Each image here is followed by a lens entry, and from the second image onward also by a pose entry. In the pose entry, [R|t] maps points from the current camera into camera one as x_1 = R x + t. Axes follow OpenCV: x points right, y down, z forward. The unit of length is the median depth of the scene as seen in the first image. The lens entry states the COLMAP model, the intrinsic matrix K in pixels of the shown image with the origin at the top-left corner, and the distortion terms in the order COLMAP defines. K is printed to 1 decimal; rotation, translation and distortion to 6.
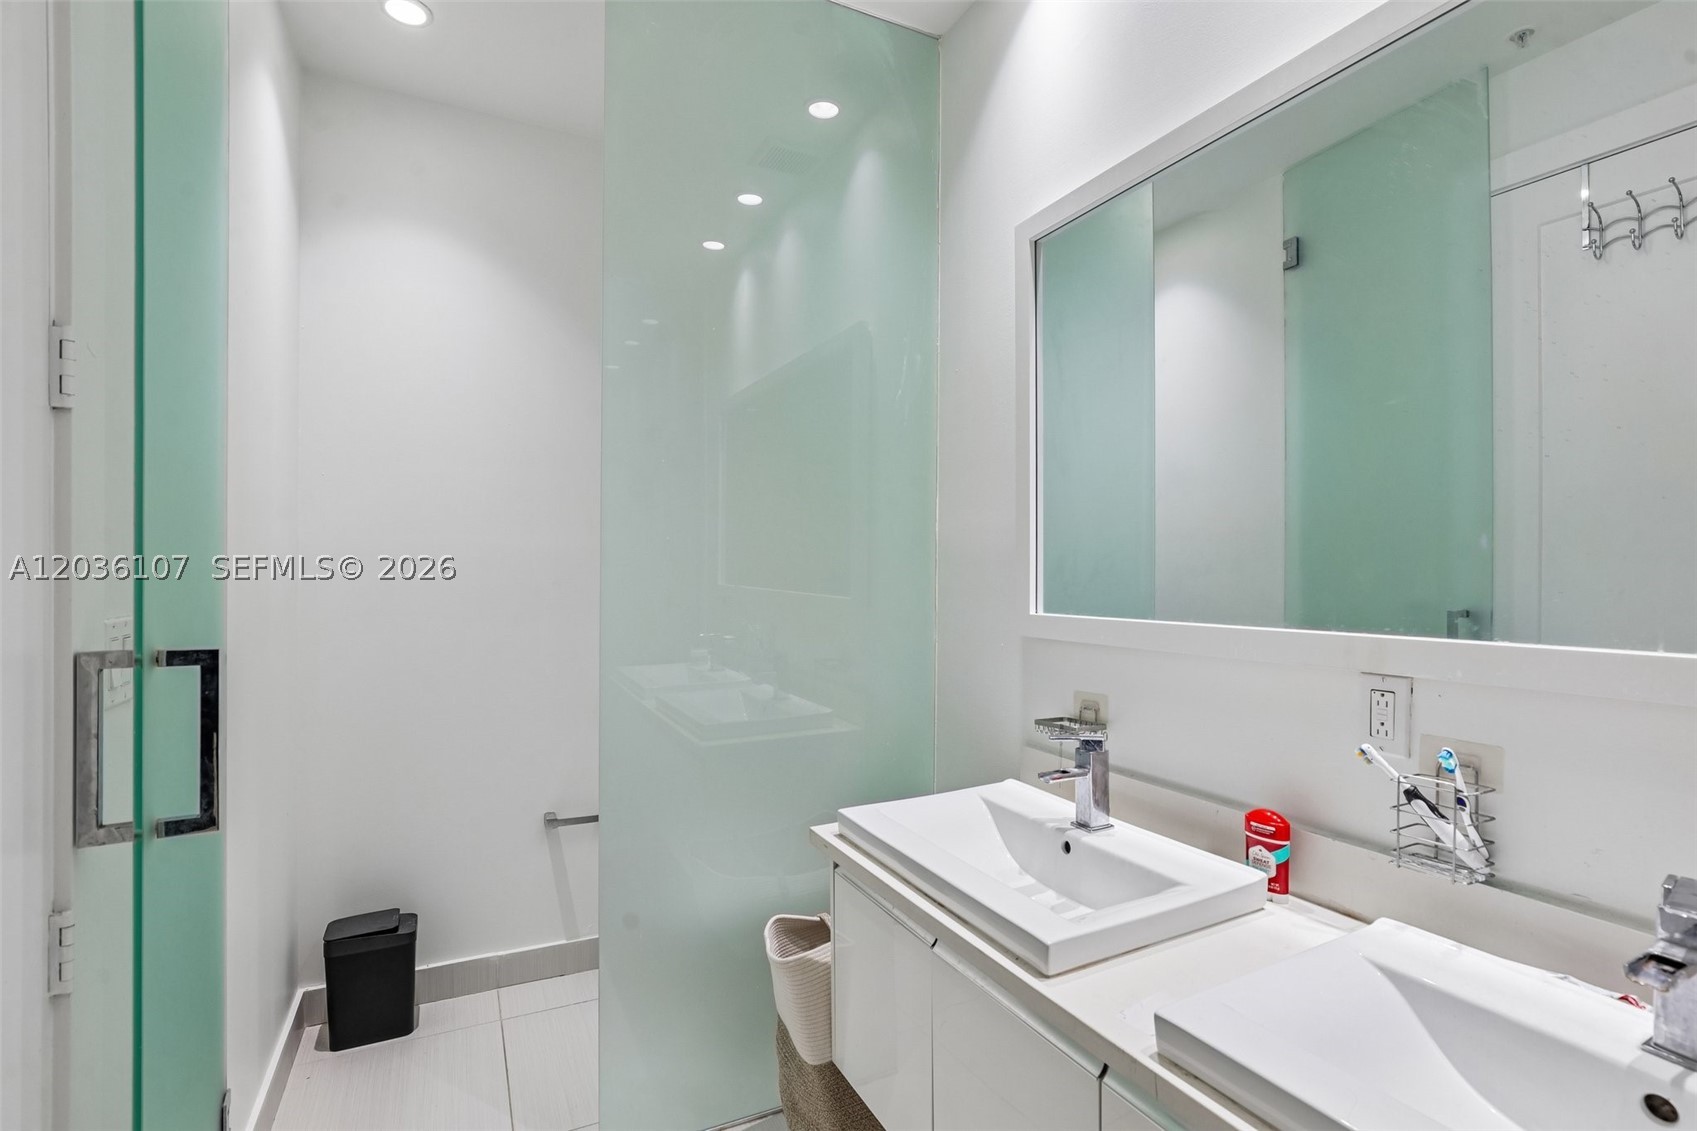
lens RADIAL K [[803.7, 0, 851.1], [0, 803.7, 569.8], [0, 0, 1]] dist [-0.036613, 0.007507]
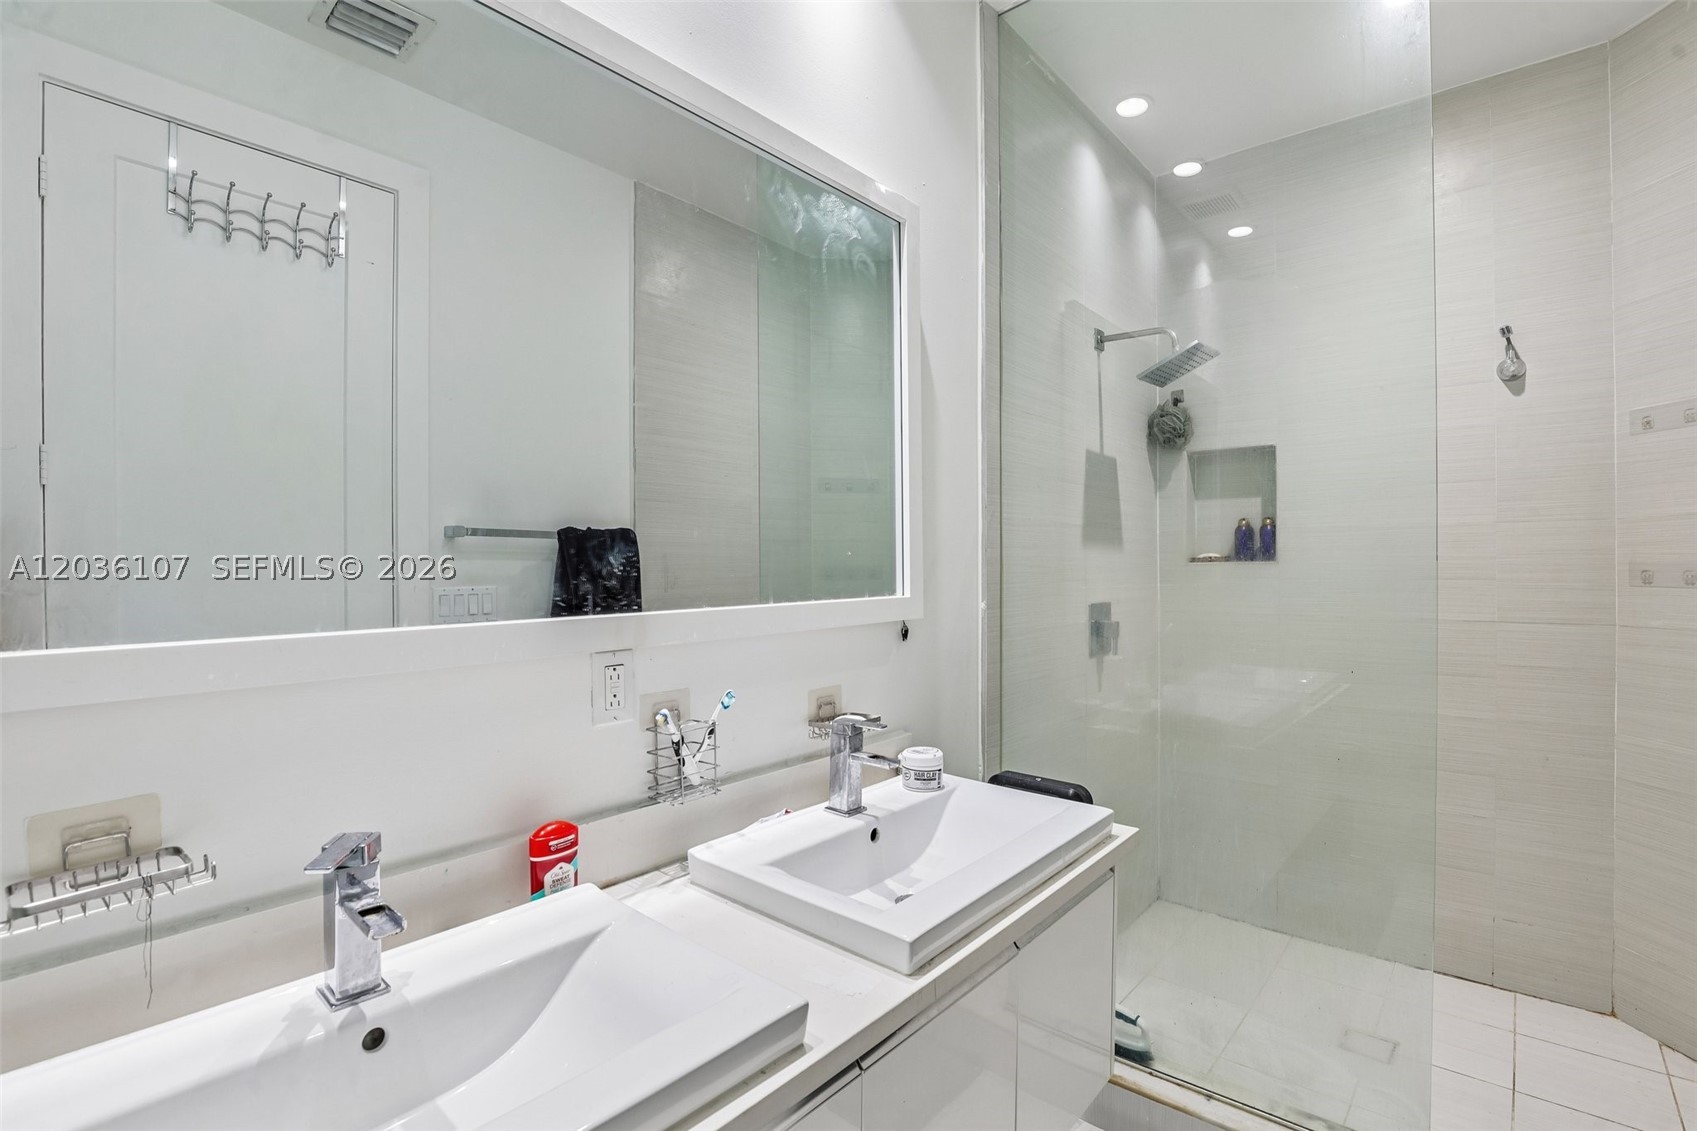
lens RADIAL K [[803.7, 0, 860.2], [0, 803.7, 564.6], [0, 0, 1]] dist [-0.036613, 0.007507]
pose [[-0.394608, -0.010461, 0.918790, -0.373459], [-0.003727, 0.999945, 0.009785, 0.001633], [-0.918842, 0.000437, -0.394625, 0.888456]]
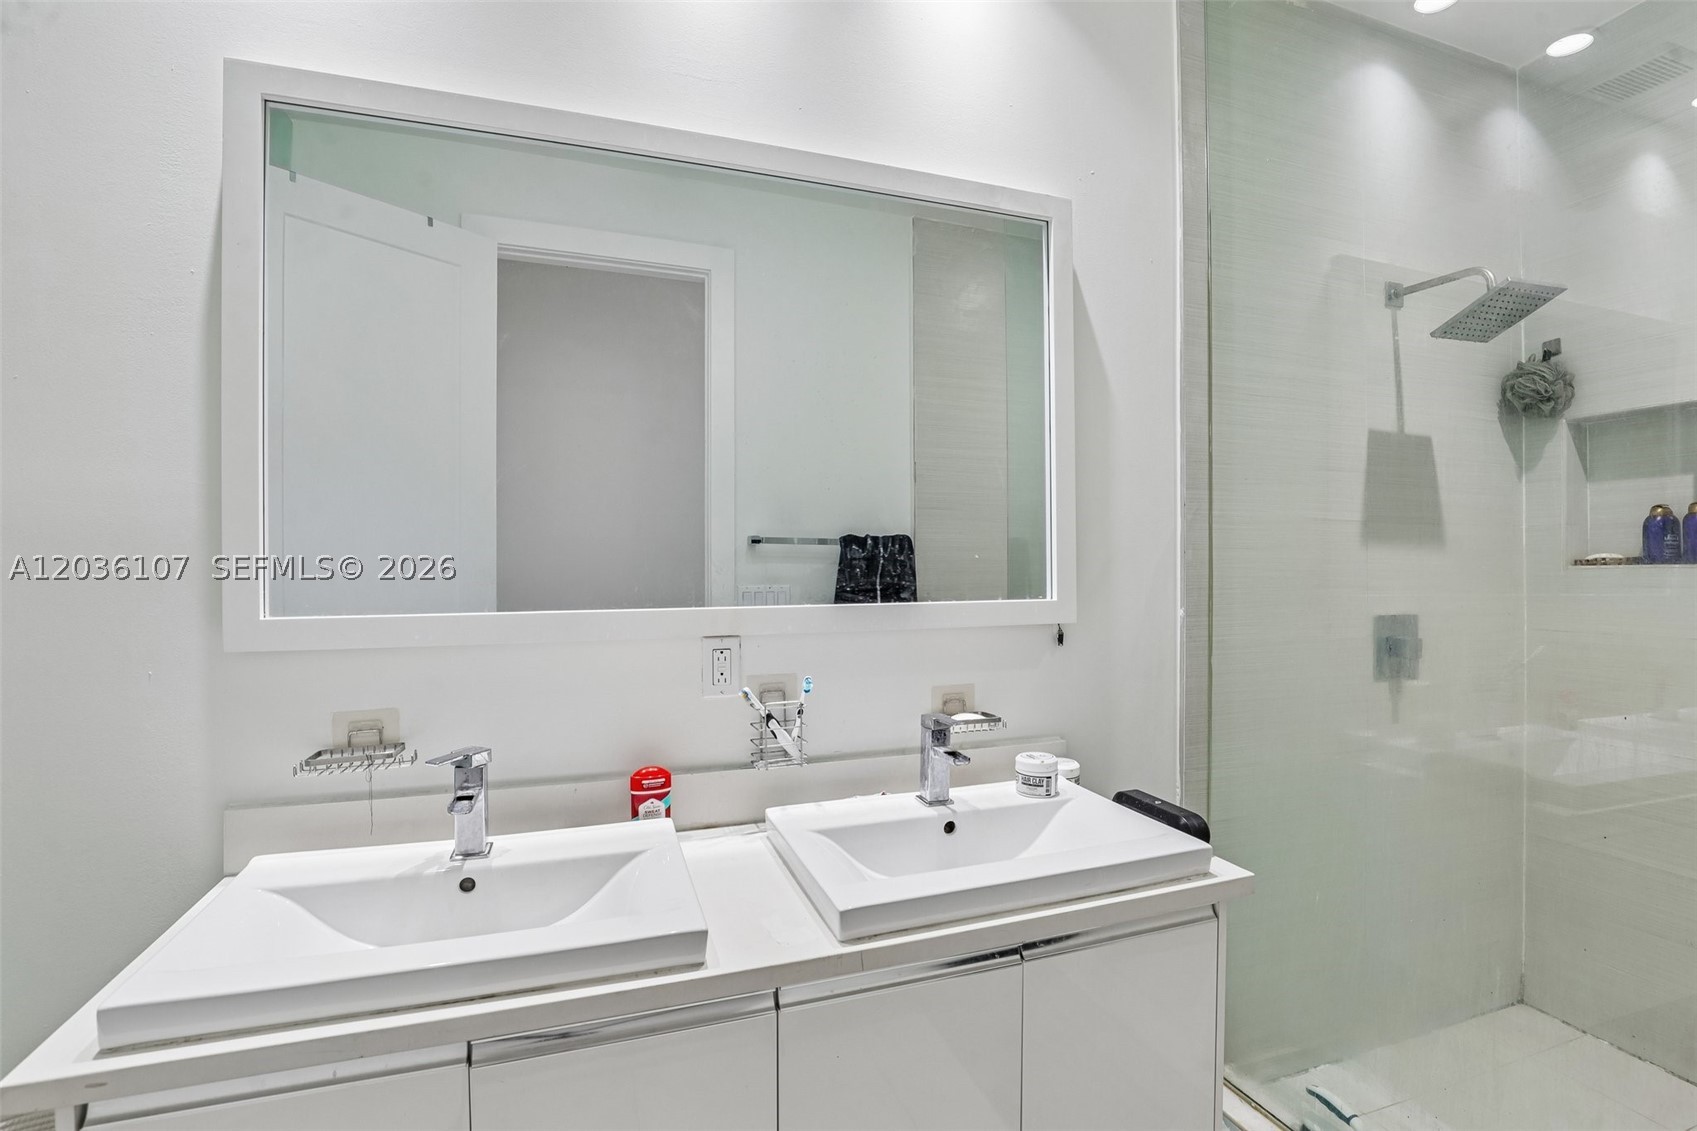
lens RADIAL K [[803.7, 0, 860.6], [0, 803.7, 565.6], [0, 0, 1]] dist [-0.036613, 0.007507]
pose [[0.126497, -0.005709, 0.991951, -0.502865], [0.000301, 0.999984, 0.005716, 0.003806], [-0.991967, -0.000424, 0.126496, 0.472307]]
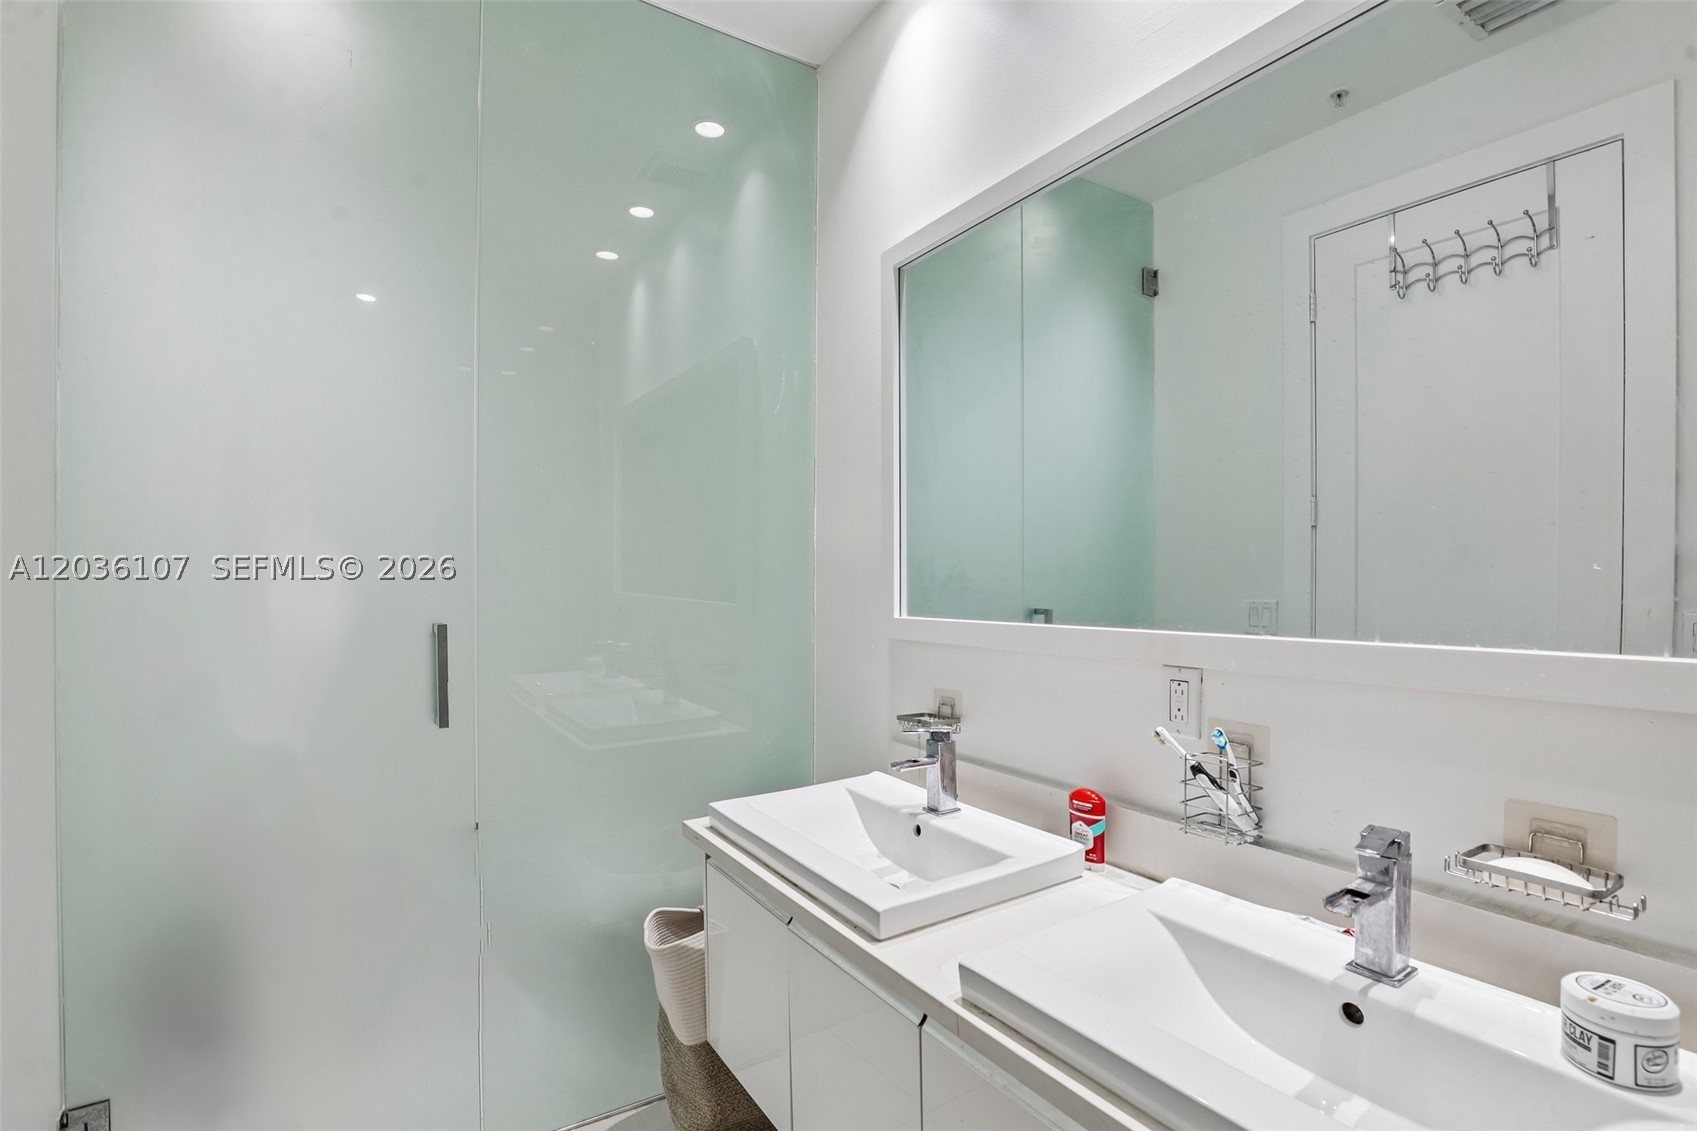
lens RADIAL K [[803.7, 0, 847.8], [0, 803.7, 583.9], [0, 0, 1]] dist [-0.036613, 0.007507]
pose [[0.994902, -0.005046, 0.100717, 0.065250], [0.004325, 0.999963, 0.007374, 0.002443], [-0.100751, -0.006900, 0.994888, -0.074254]]
